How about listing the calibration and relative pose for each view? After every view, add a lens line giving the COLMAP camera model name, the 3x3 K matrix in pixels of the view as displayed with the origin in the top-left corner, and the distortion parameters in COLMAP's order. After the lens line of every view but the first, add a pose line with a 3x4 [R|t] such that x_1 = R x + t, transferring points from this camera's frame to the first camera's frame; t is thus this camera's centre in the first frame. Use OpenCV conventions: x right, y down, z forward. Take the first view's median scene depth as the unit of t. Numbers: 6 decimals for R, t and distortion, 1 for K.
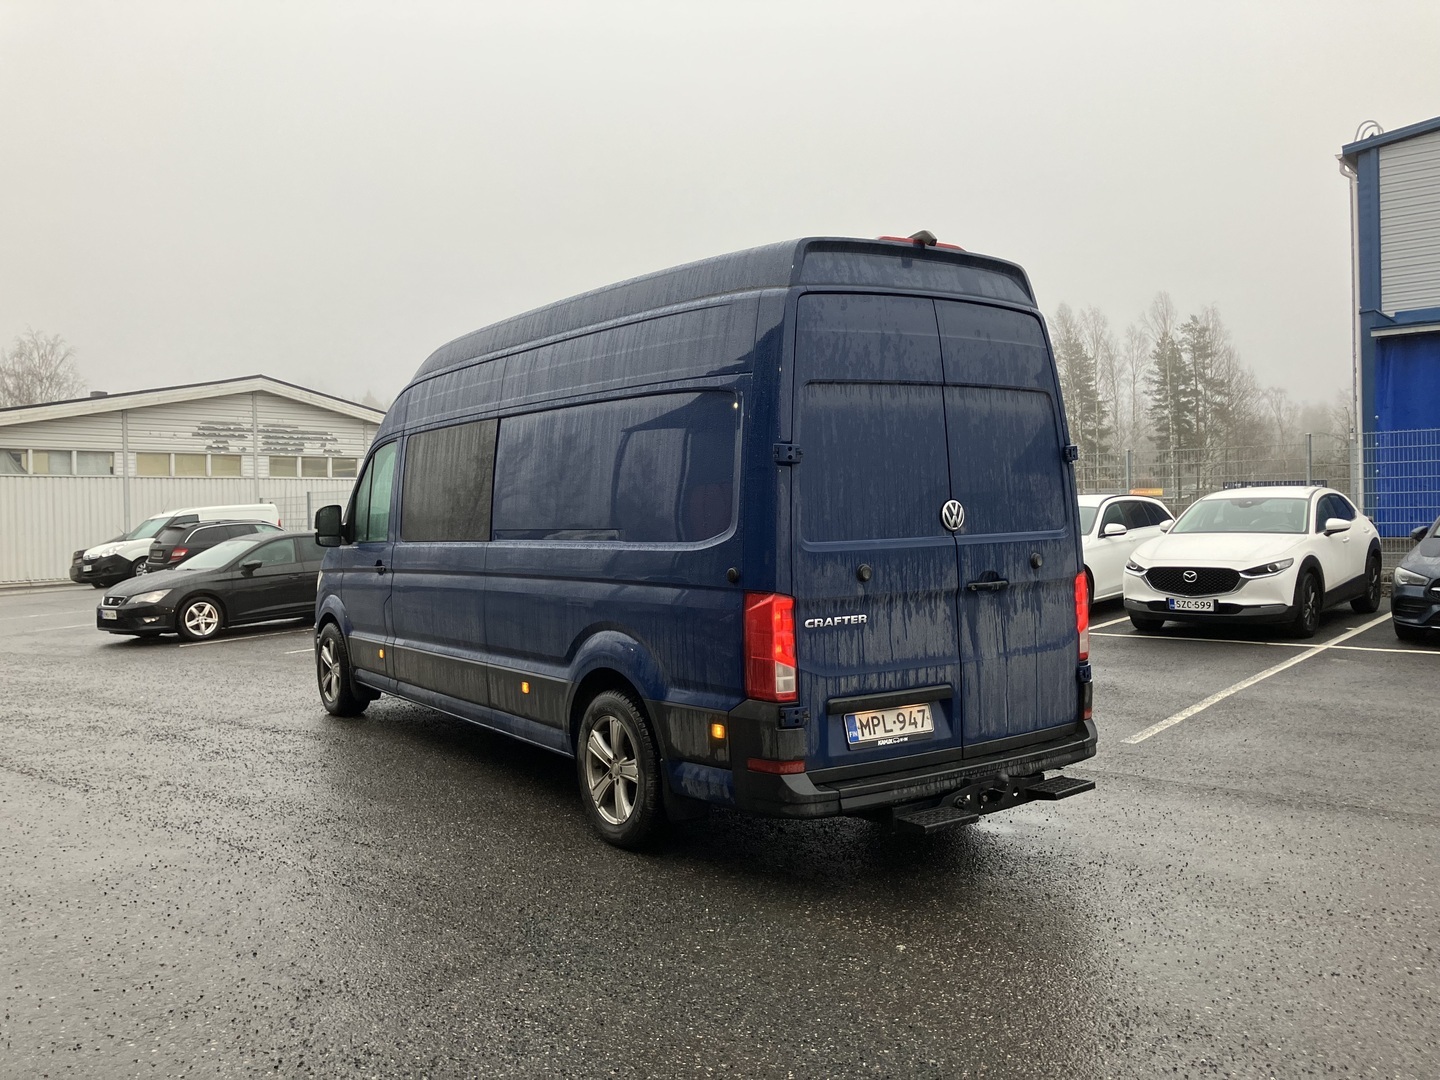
lens RADIAL K [[1198.3, 0, 716.2], [0, 1198.3, 544.4], [0, 0, 1]] dist [0.001352, 0.006563]
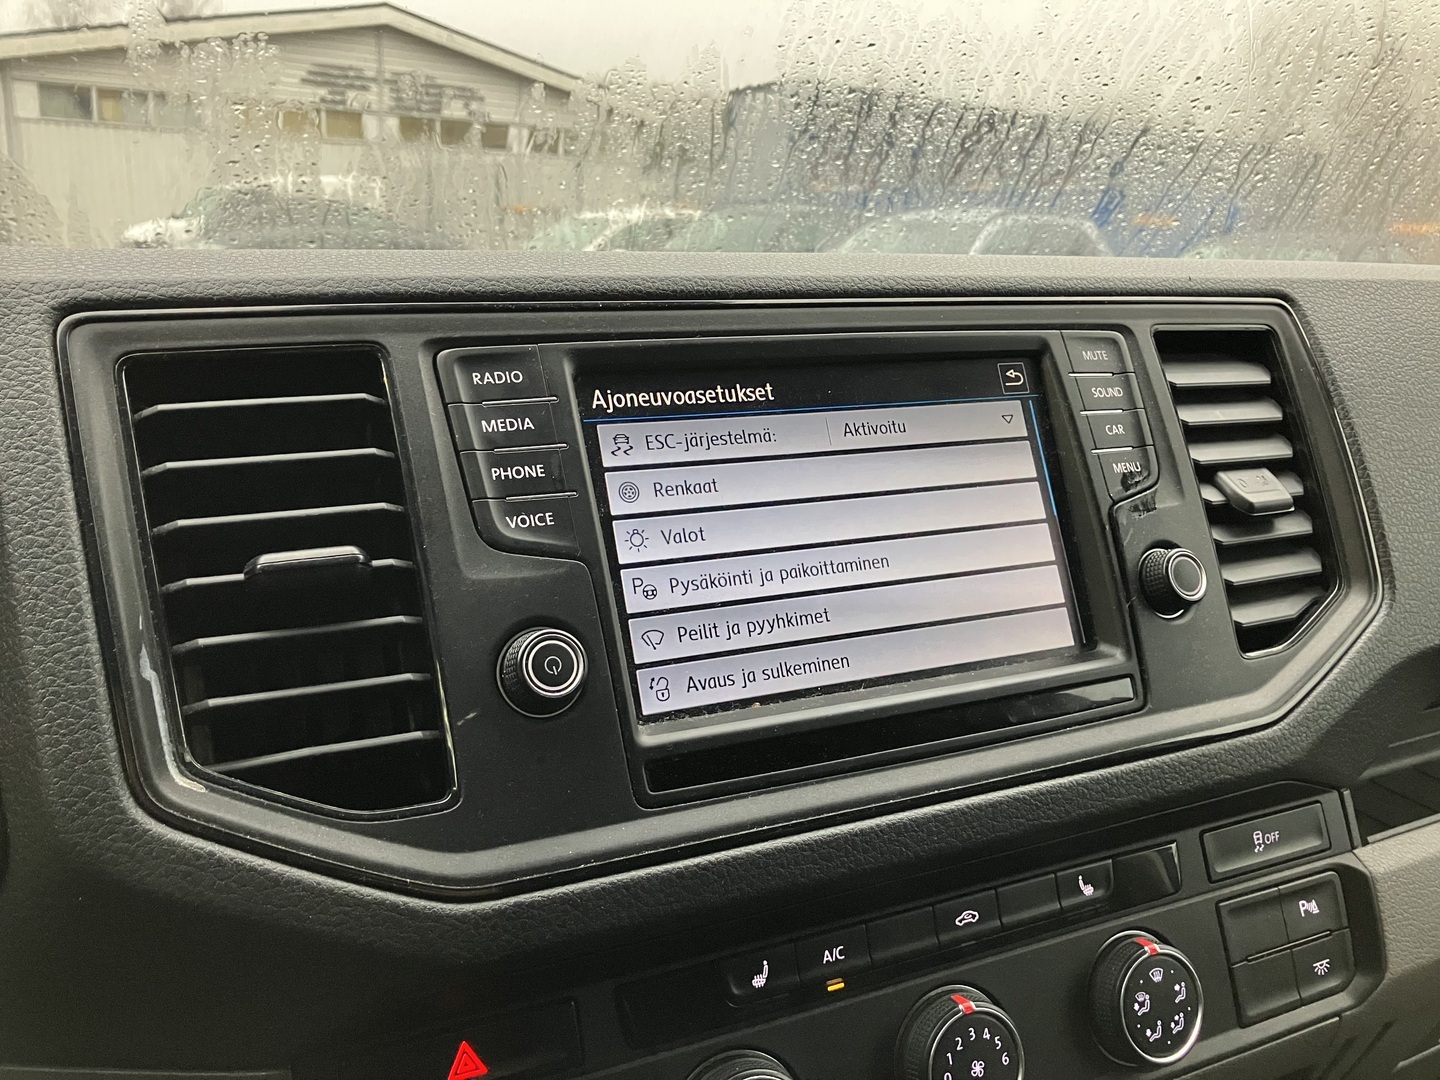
lens RADIAL K [[1198.3, 0, 698.9], [0, 1198.3, 529.4], [0, 0, 1]] dist [0.001352, 0.006563]
pose [[0.980960, 0.109673, -0.160282, -0.329601], [-0.068899, 0.968134, 0.240770, -0.200571], [0.181580, -0.225142, 0.957256, 3.175375]]
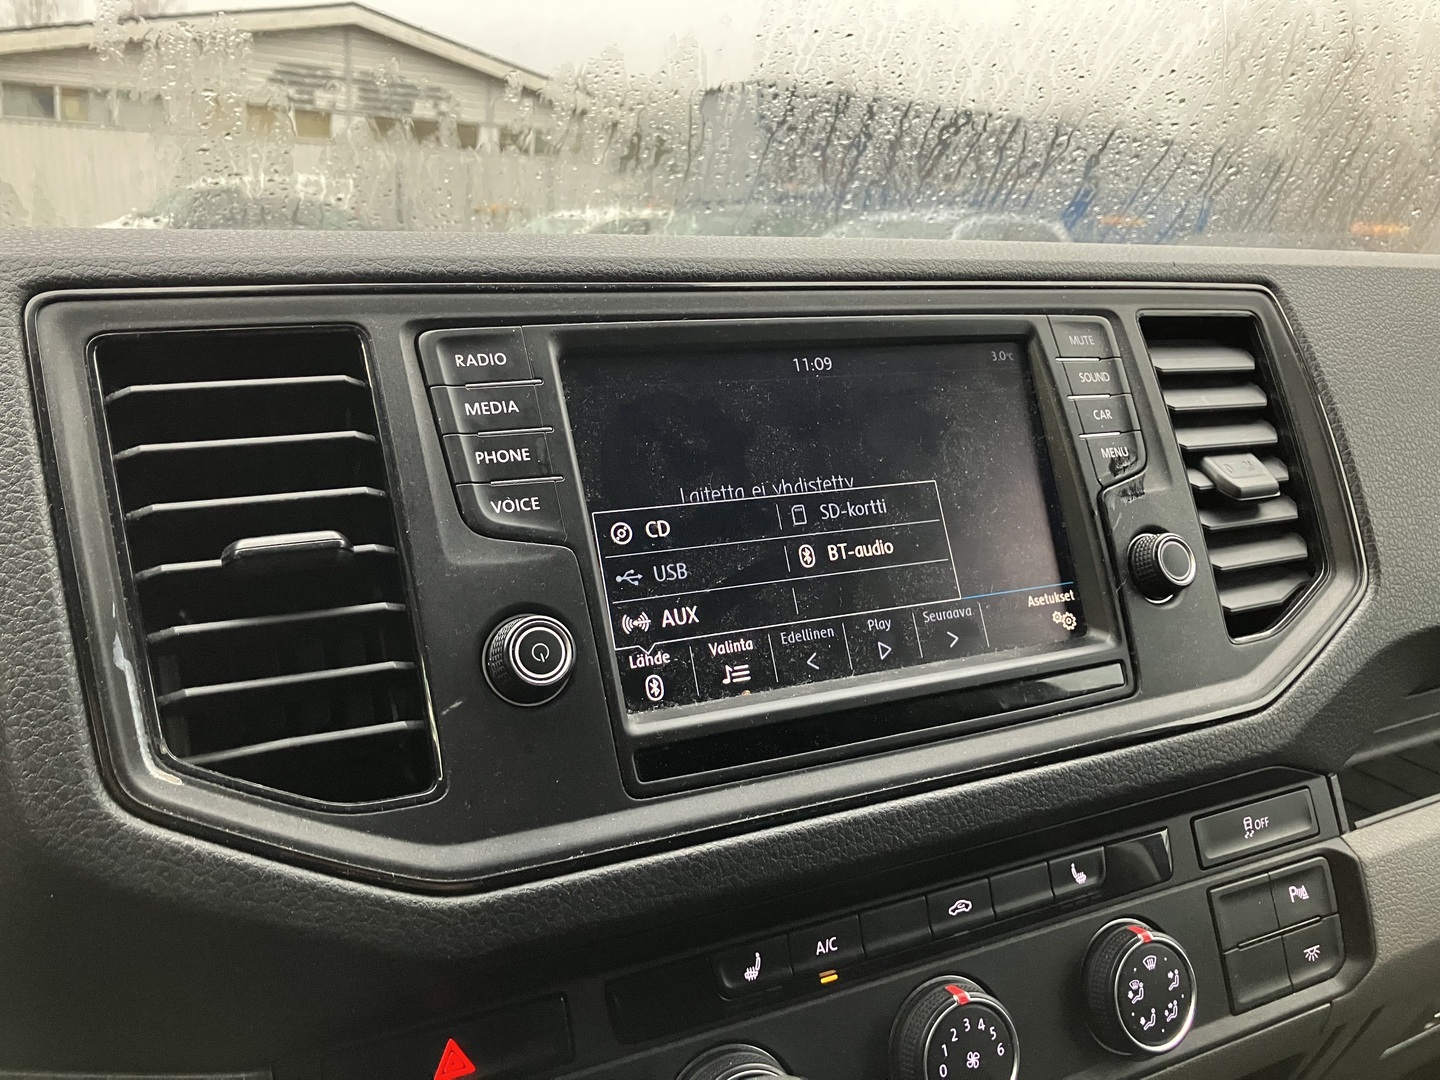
lens RADIAL K [[1198.3, 0, 700.9], [0, 1198.3, 523.2], [0, 0, 1]] dist [0.001352, 0.006563]
pose [[0.985240, 0.103839, -0.136084, -0.332636], [-0.069922, 0.969778, 0.233756, -0.196988], [0.156244, -0.220790, 0.962725, 3.177763]]
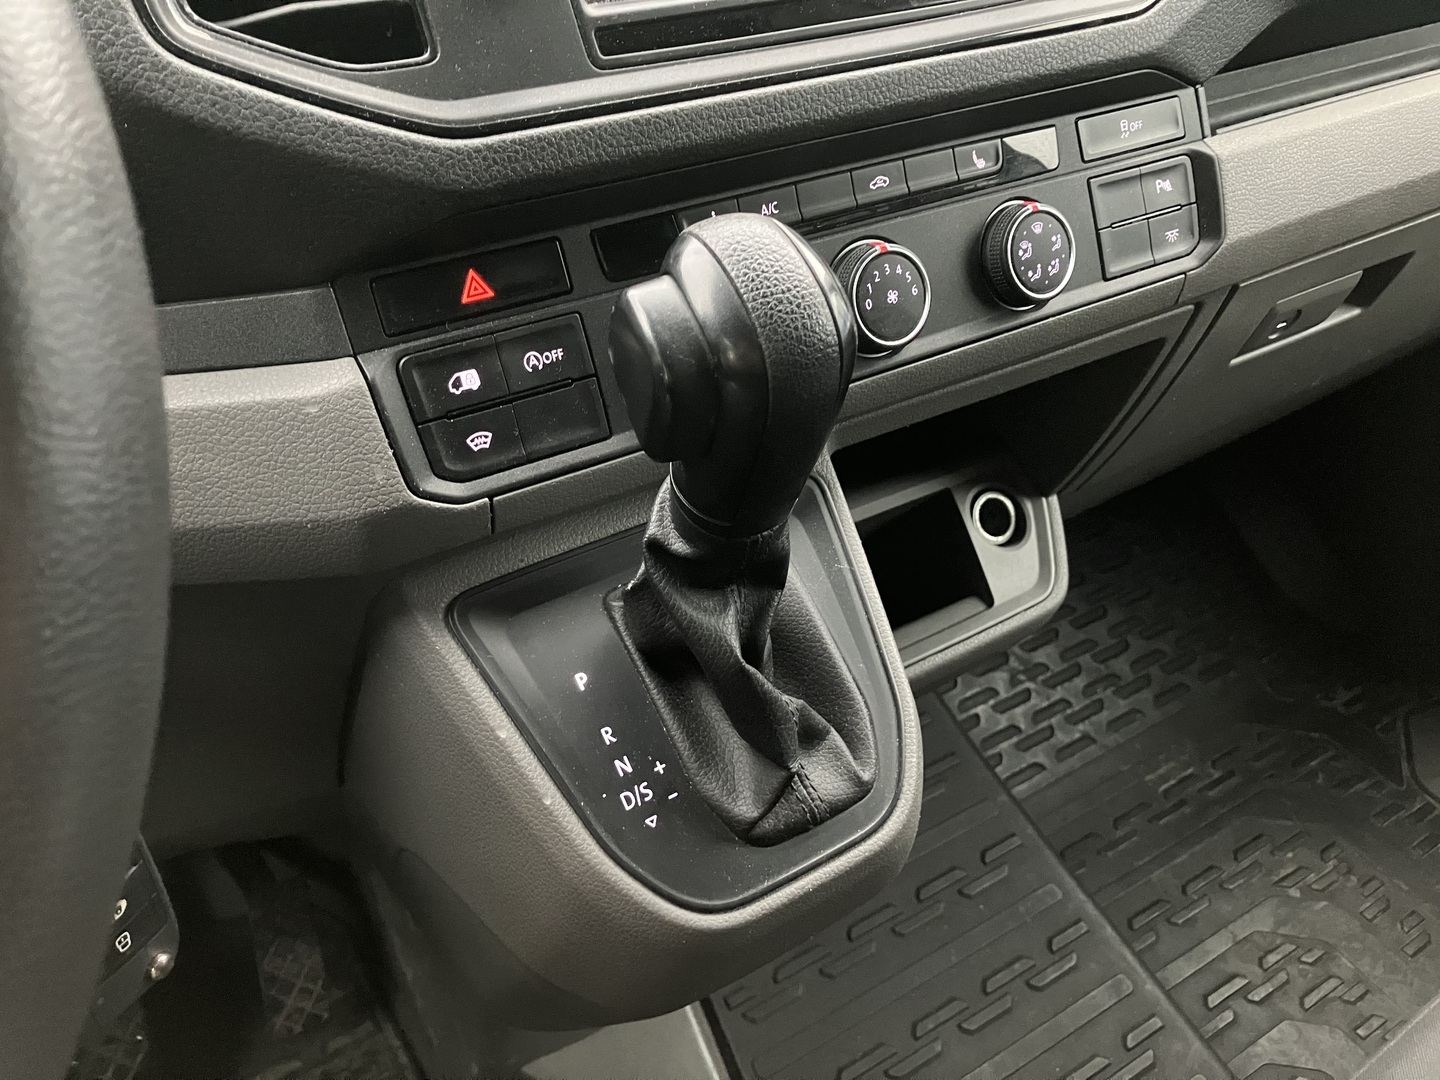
lens RADIAL K [[1198.3, 0, 702.3], [0, 1198.3, 536.8], [0, 0, 1]] dist [0.001352, 0.006563]
pose [[0.997477, 0.048827, -0.051529, -0.329838], [-0.014578, 0.851309, 0.524463, -0.153184], [0.069475, -0.522388, 0.849873, 3.119342]]
